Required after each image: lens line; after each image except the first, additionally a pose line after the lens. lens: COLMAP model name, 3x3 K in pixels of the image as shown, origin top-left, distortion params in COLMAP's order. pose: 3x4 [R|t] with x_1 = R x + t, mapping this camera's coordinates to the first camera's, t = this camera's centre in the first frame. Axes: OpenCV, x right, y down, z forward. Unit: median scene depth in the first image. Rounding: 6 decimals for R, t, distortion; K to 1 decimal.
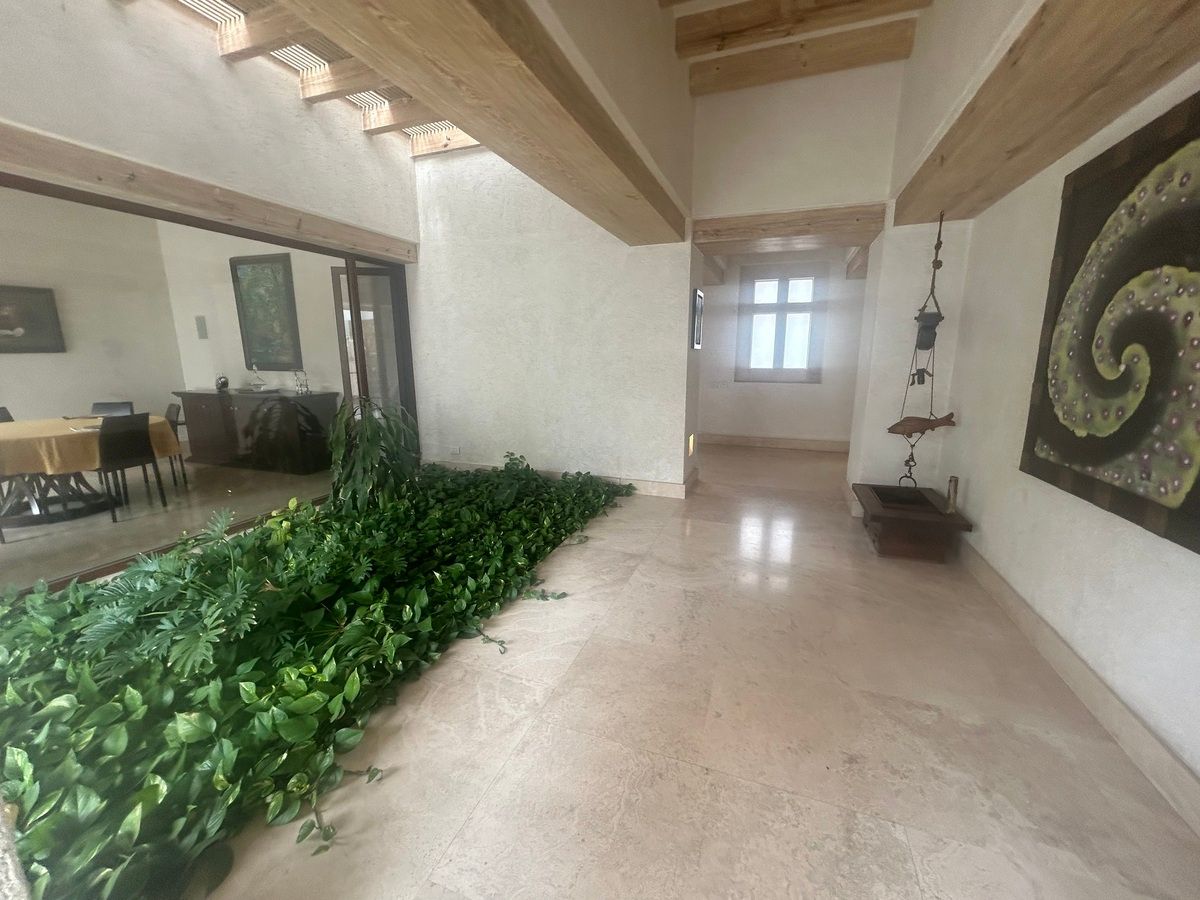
lens RADIAL K [[484.7, 0, 594.5], [0, 484.7, 448.7], [0, 0, 1]] dist [0.002257, 0.000899]
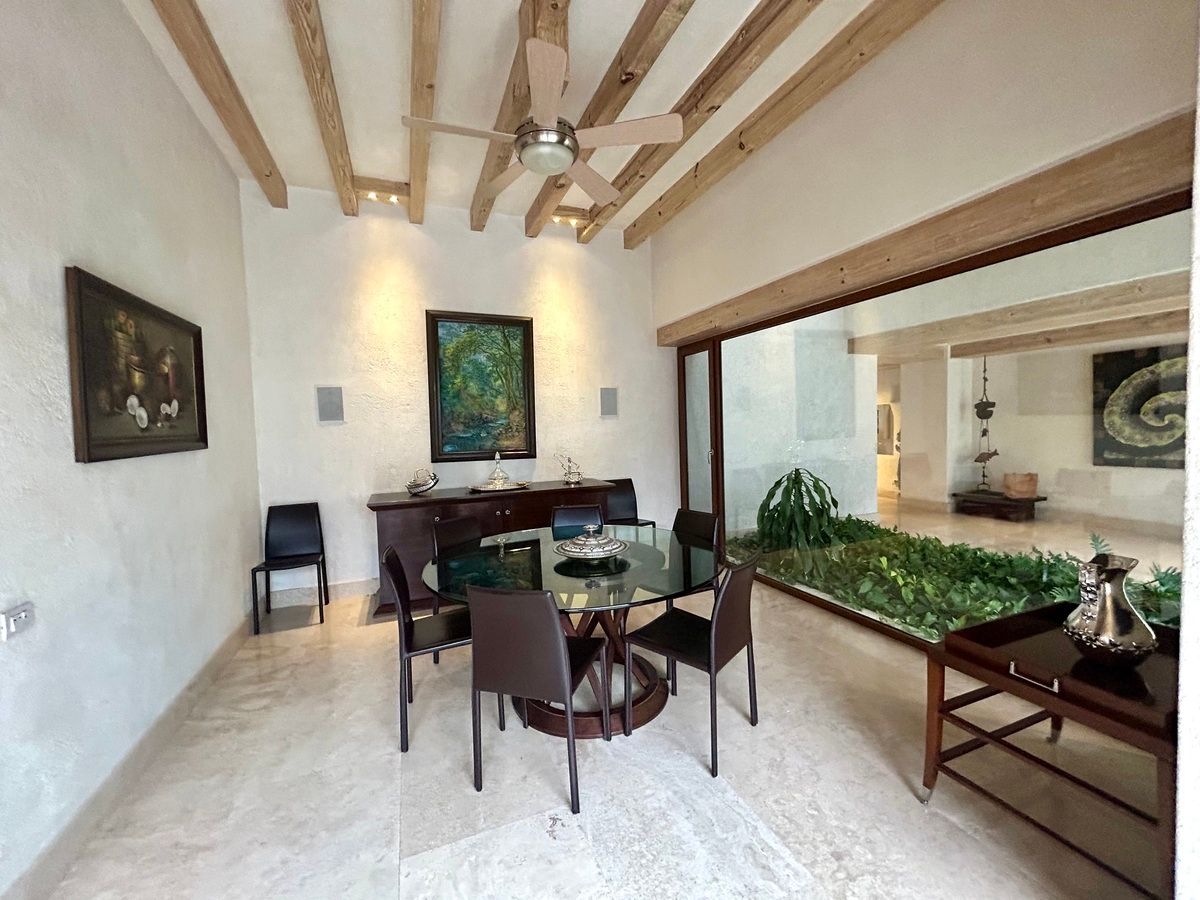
lens RADIAL K [[484.7, 0, 600.5], [0, 484.7, 446.3], [0, 0, 1]] dist [0.002257, 0.000899]
pose [[0.734663, -0.048571, 0.676691, -1.242670], [0.158332, 0.982166, -0.101399, -0.093592], [-0.659698, 0.181636, 0.729251, 0.398458]]
